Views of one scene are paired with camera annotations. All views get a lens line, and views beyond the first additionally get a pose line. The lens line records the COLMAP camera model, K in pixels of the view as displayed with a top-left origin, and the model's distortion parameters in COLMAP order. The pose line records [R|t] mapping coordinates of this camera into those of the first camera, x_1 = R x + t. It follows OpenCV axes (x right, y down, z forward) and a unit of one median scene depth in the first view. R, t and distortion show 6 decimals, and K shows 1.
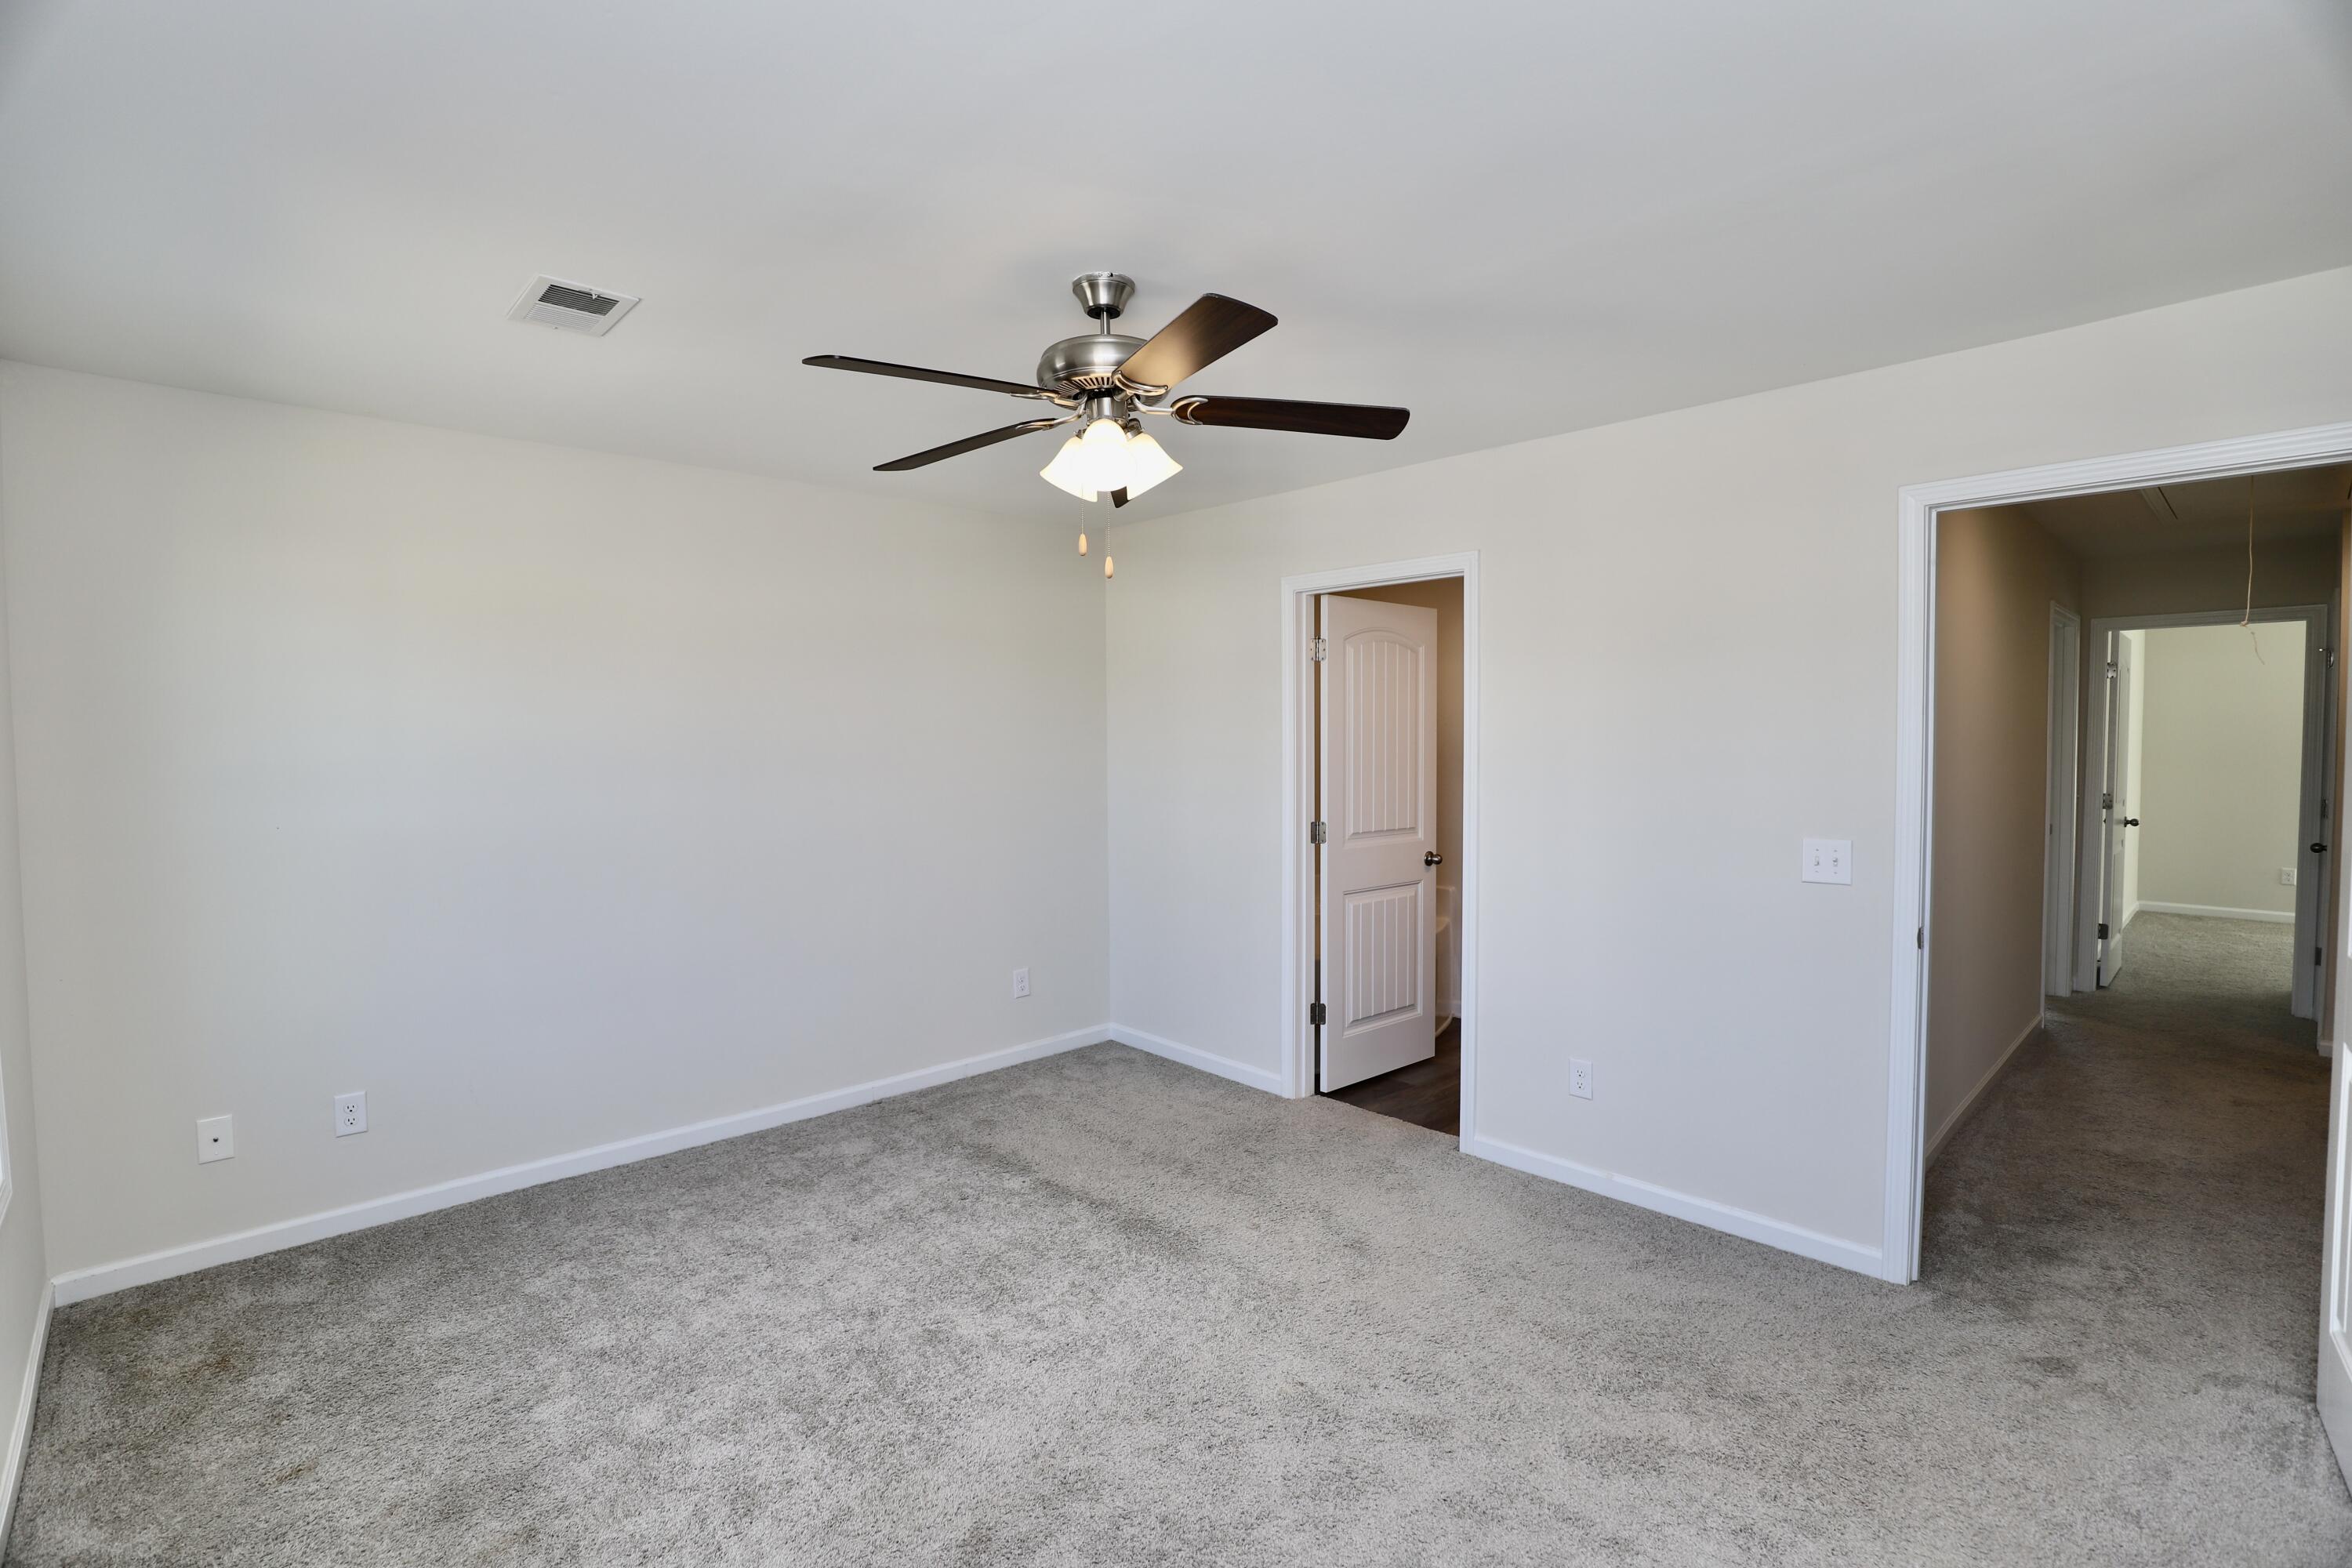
lens RADIAL K [[1070.7, 0, 1174.1], [0, 1070.7, 781.5], [0, 0, 1]] dist [-0.023854, 0.000909]
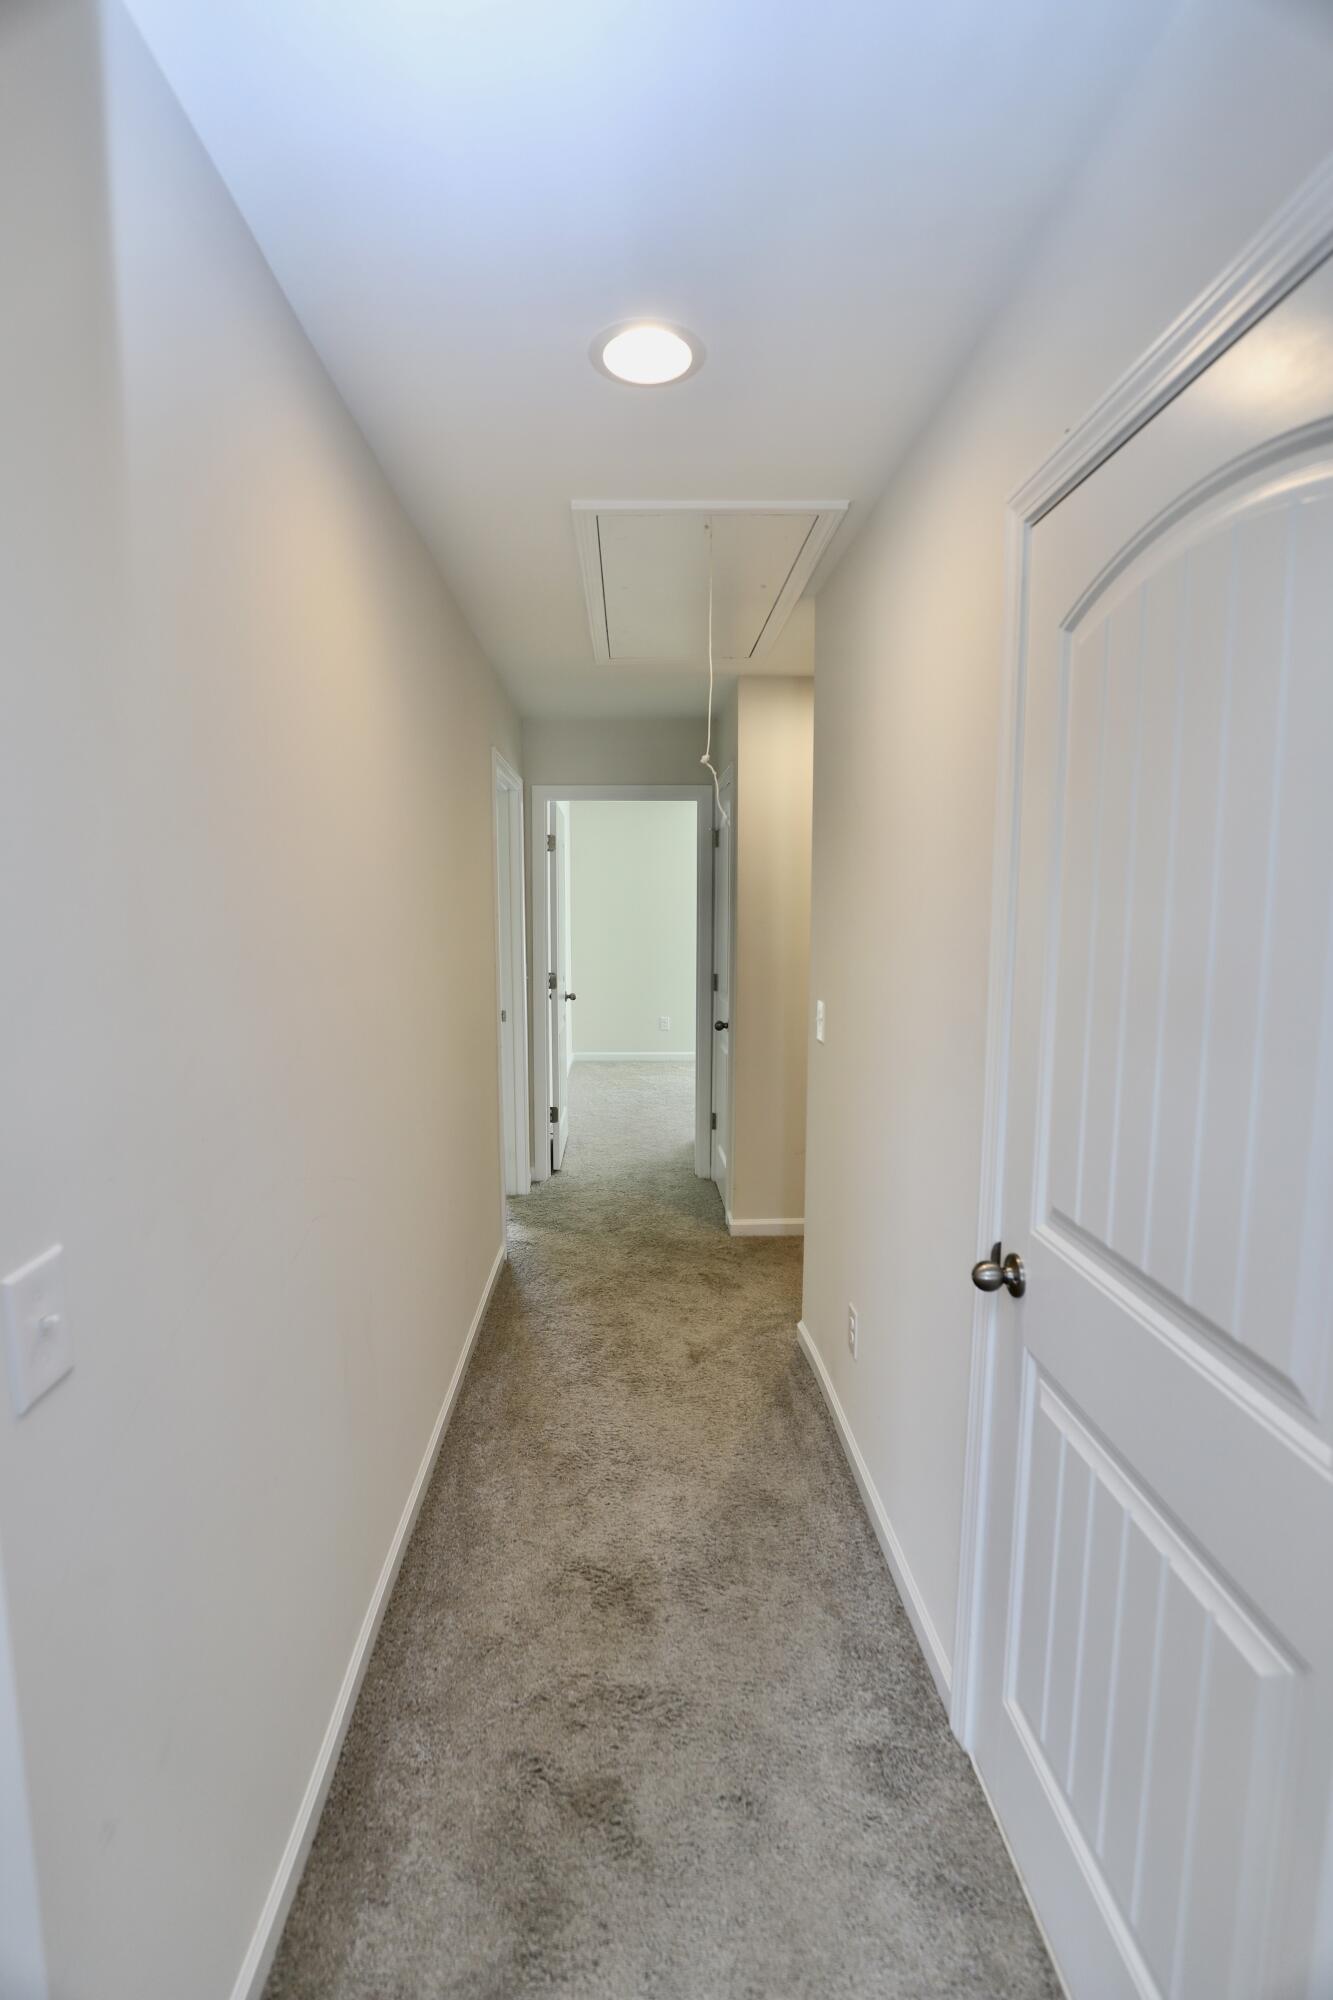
lens RADIAL K [[910.5, 0, 668.2], [0, 910.5, 1005.5], [0, 0, 1]] dist [-0.023854, 0.000909]
pose [[0.651194, -0.077846, 0.754908, 0.330247], [0.026344, 0.996444, 0.080029, -0.022112], [-0.758454, -0.032227, 0.650929, 0.380621]]
